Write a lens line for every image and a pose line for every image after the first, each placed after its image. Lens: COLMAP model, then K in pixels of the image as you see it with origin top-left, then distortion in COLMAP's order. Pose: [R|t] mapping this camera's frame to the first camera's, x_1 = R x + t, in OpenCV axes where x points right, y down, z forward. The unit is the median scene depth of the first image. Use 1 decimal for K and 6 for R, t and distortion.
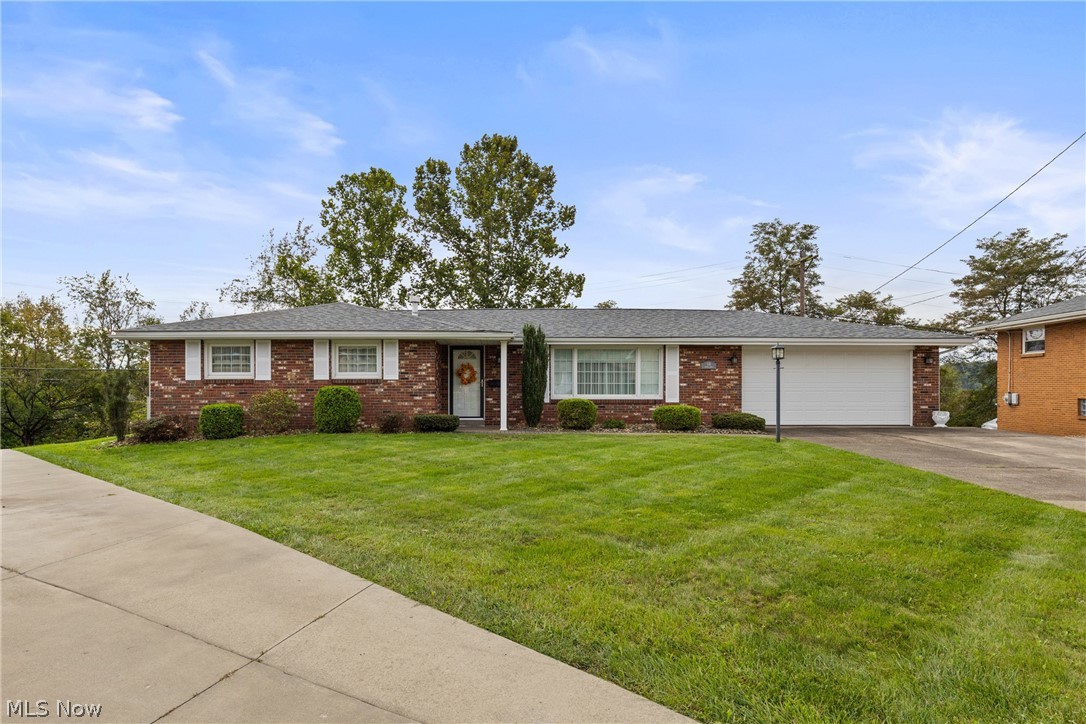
lens RADIAL K [[488.8, 0, 545.4], [0, 488.8, 371.1], [0, 0, 1]] dist [0.003034, 0.001376]
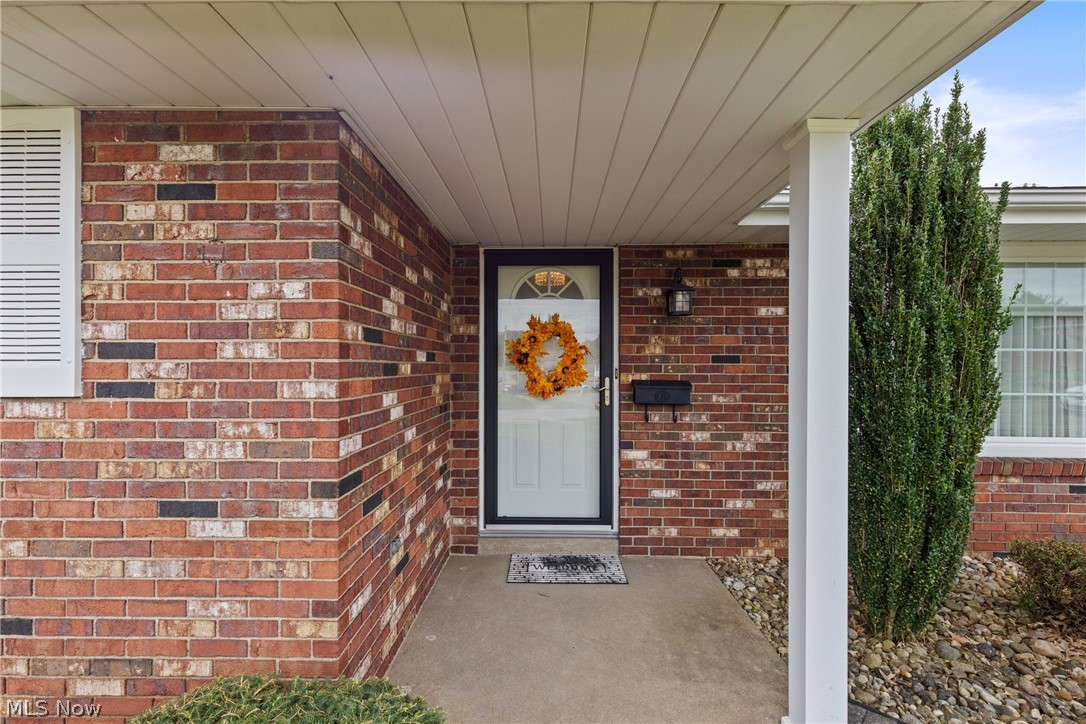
lens RADIAL K [[488.8, 0, 542.4], [0, 488.8, 360.2], [0, 0, 1]] dist [0.003034, 0.001376]
pose [[0.988572, 0.002324, -0.150732, -0.147131], [-0.000227, 0.999903, 0.013926, 0.004804], [0.150750, -0.013733, 0.988477, 0.872459]]
